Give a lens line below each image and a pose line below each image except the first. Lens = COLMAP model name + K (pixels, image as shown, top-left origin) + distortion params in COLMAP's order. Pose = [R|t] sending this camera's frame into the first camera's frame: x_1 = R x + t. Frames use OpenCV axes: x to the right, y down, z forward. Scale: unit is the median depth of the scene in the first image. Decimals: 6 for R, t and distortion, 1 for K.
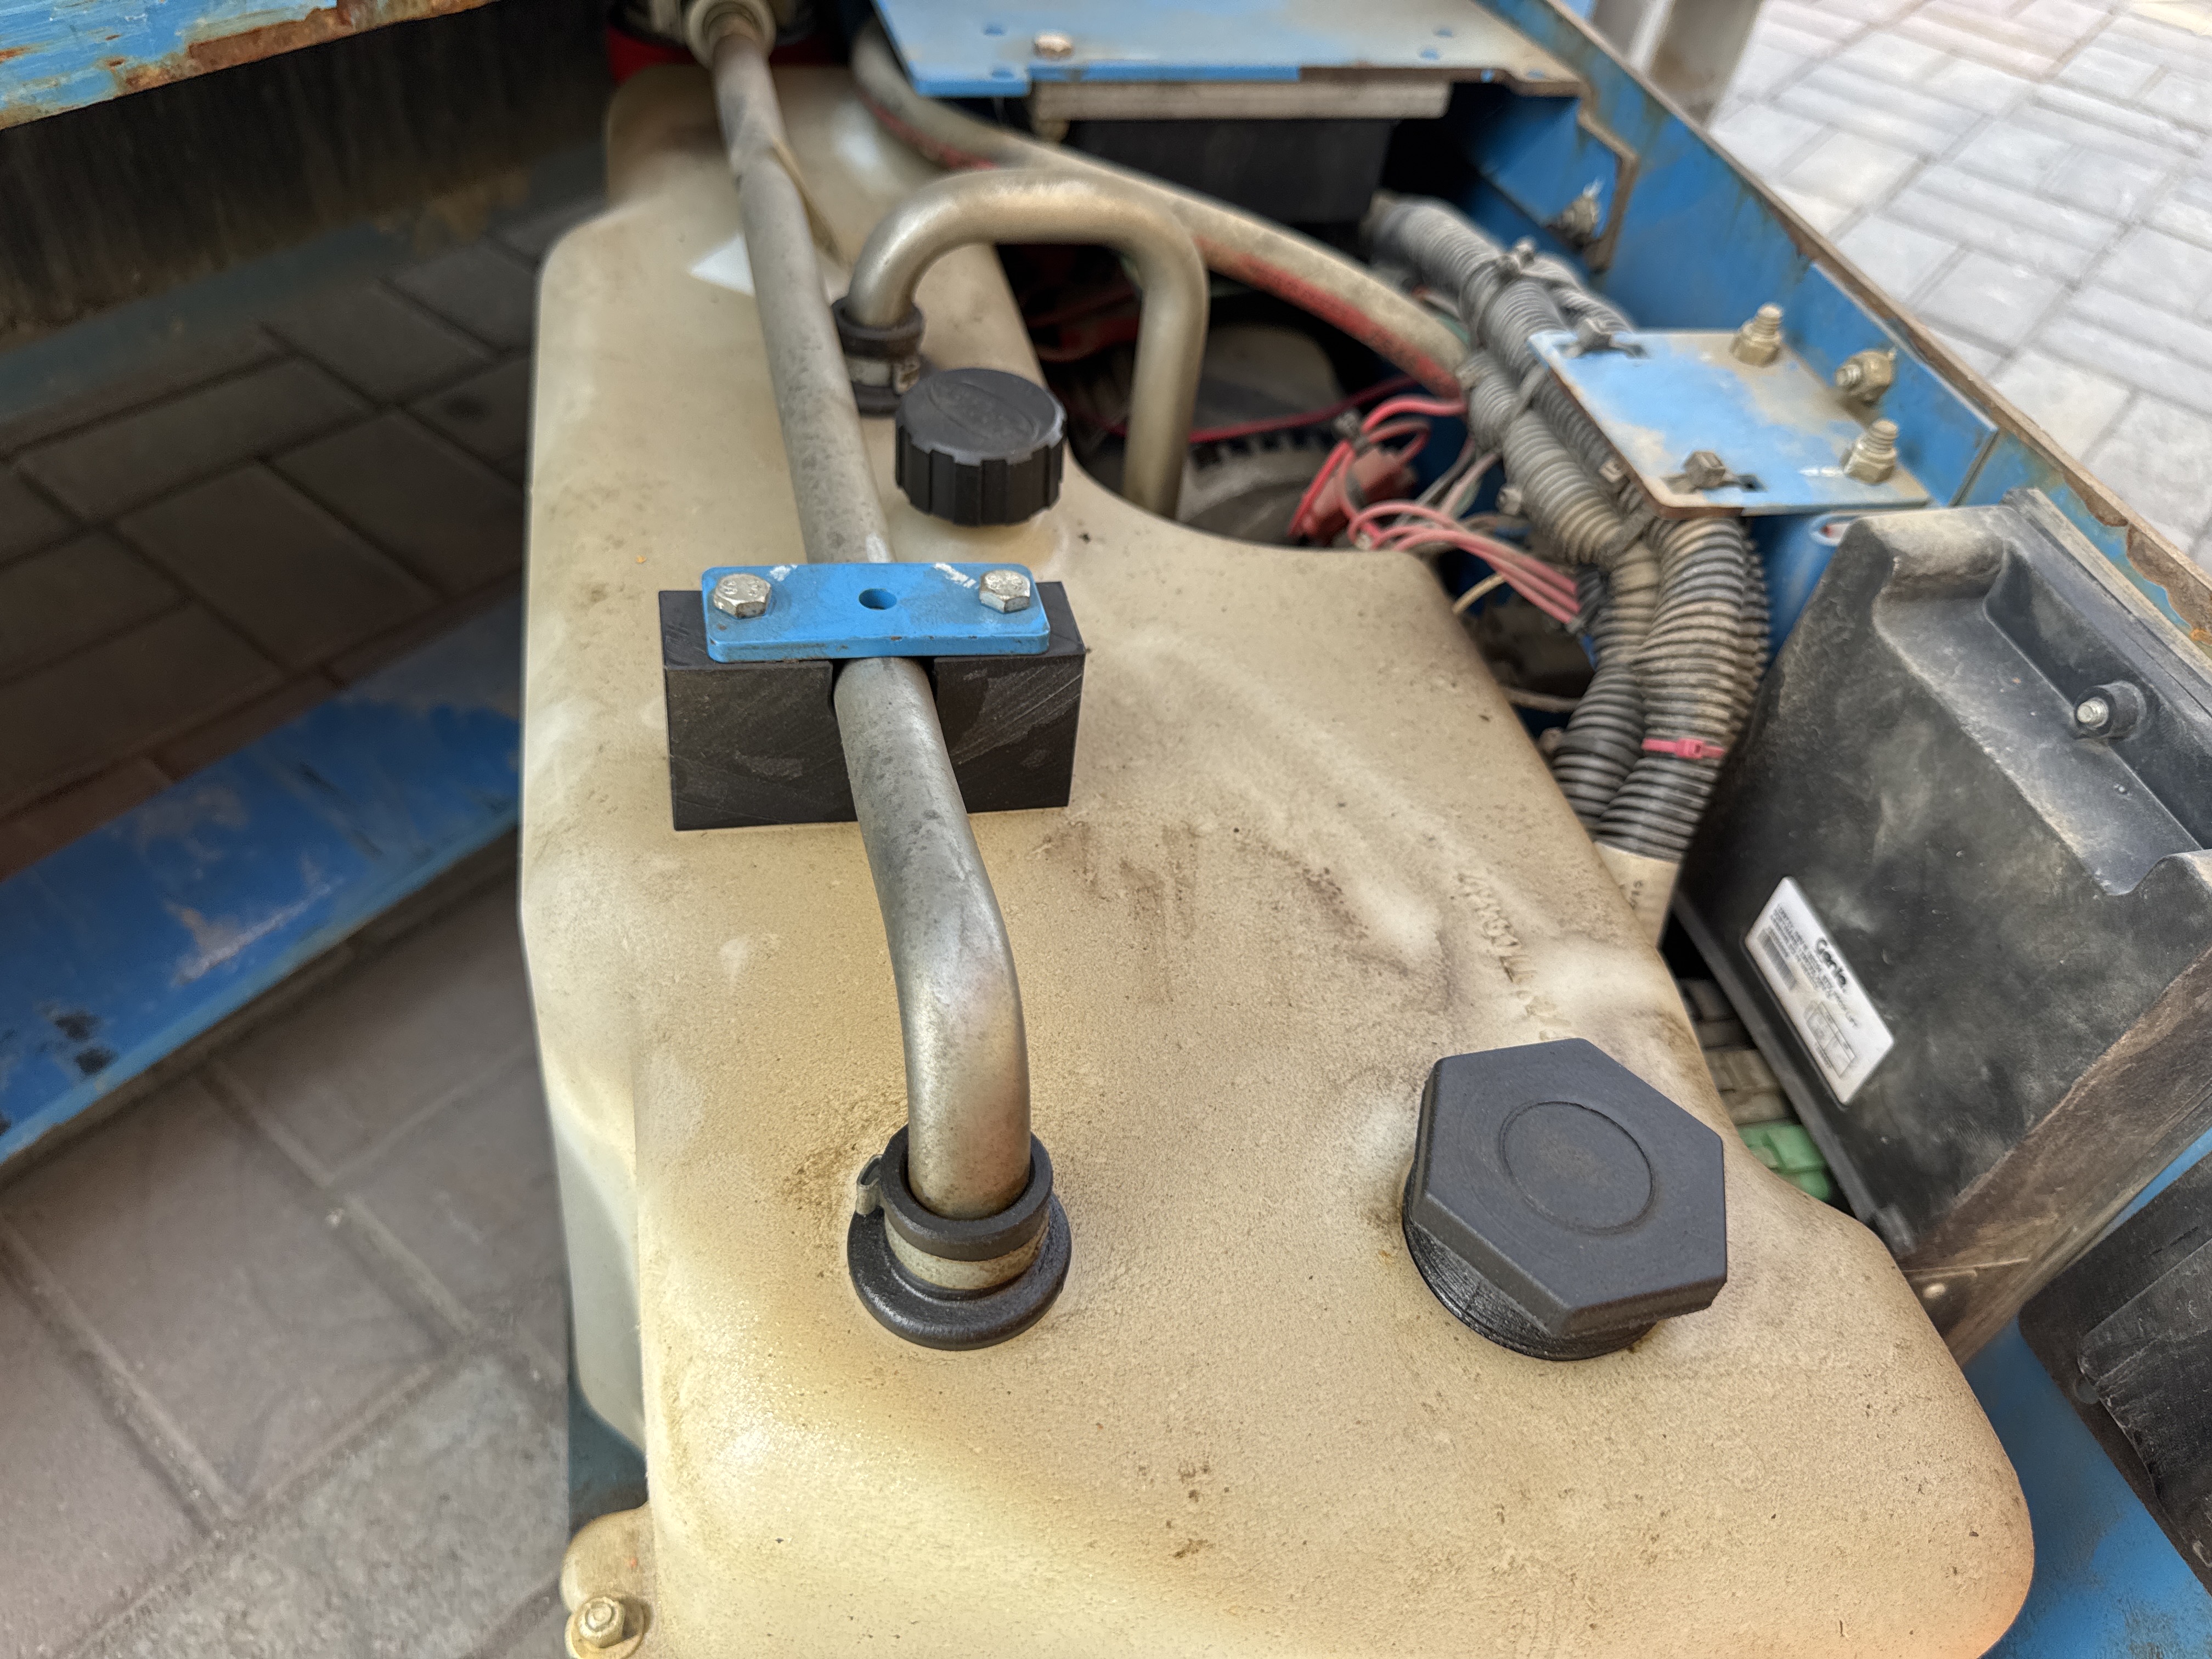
lens RADIAL K [[1637.5, 0, 1101.1], [0, 1637.5, 846.5], [0, 0, 1]] dist [-0.073053, 0.074499]
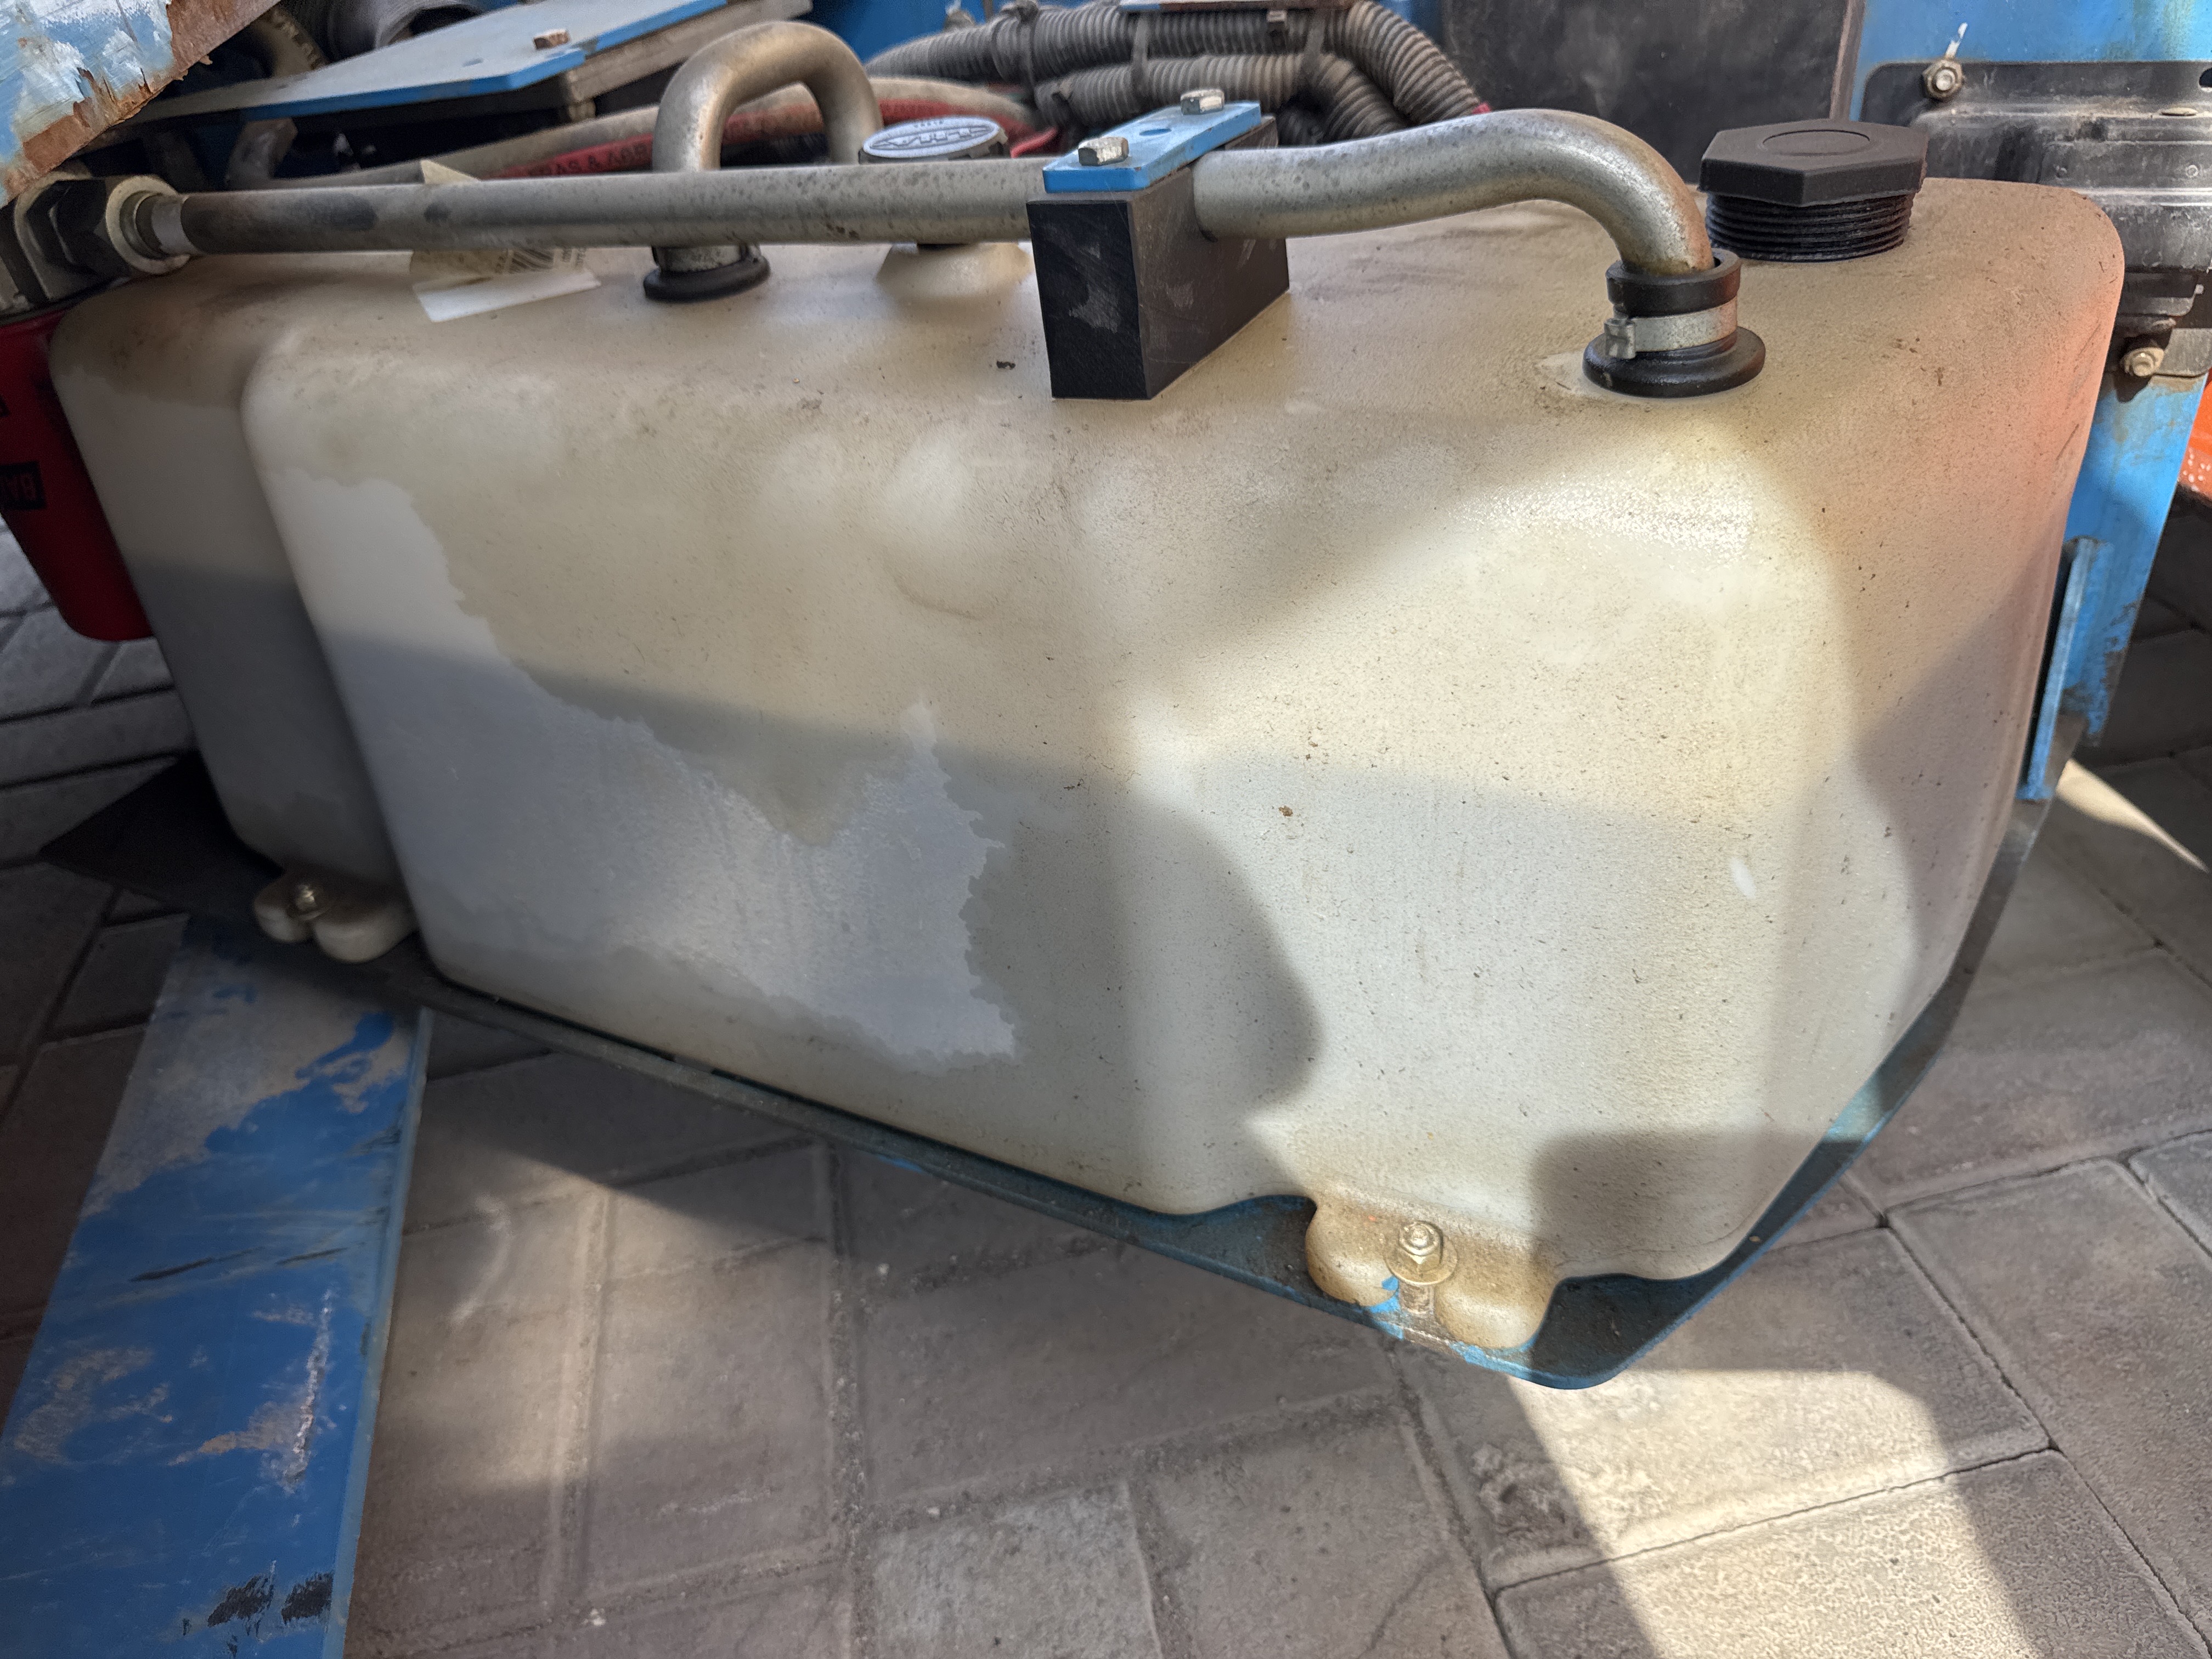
lens RADIAL K [[1636.2, 0, 1097.5], [0, 1636.2, 856.9], [0, 0, 1]] dist [-0.035150, 0.021141]
pose [[0.625520, -0.587463, 0.513431, -0.826381], [0.662506, 0.747507, 0.048150, 0.116086], [-0.412080, 0.310032, 0.856779, 0.135616]]
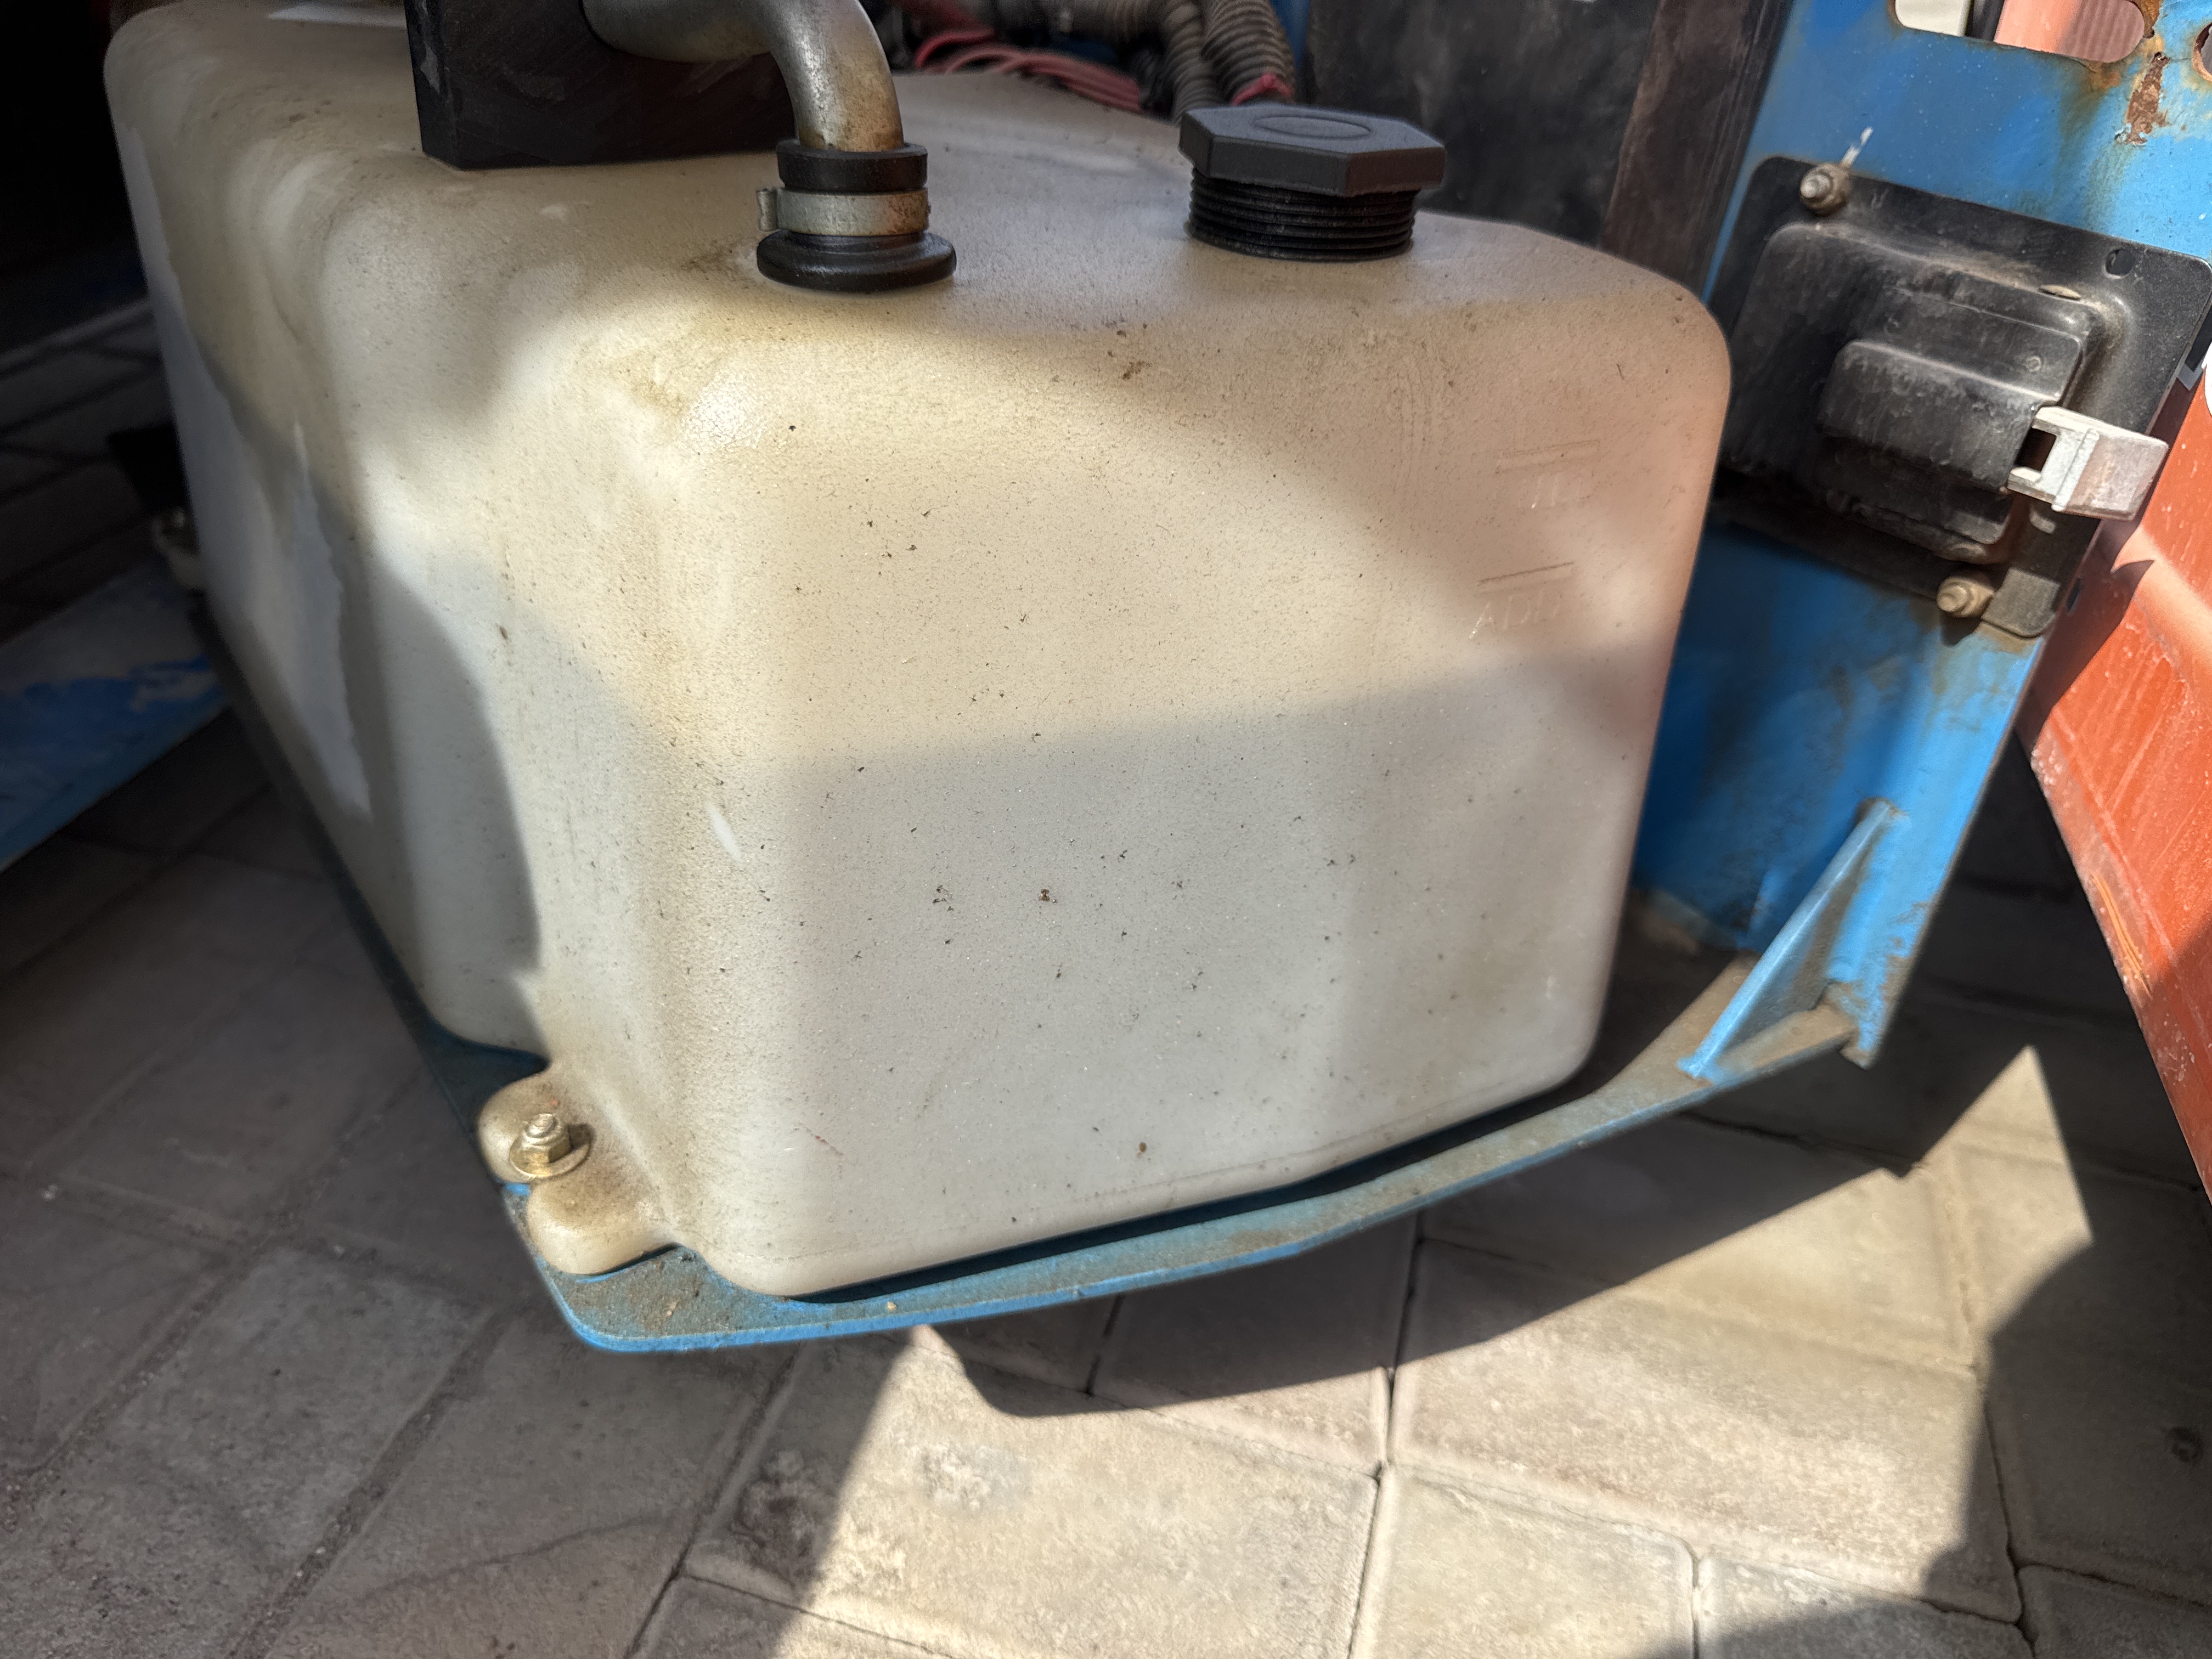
lens RADIAL K [[1636.2, 0, 1097.5], [0, 1636.2, 856.9], [0, 0, 1]] dist [-0.035150, 0.021141]
pose [[0.920138, -0.265064, 0.288247, -0.245008], [0.307798, 0.944607, -0.113917, 0.541170], [-0.242085, 0.193541, 0.950756, -0.032828]]
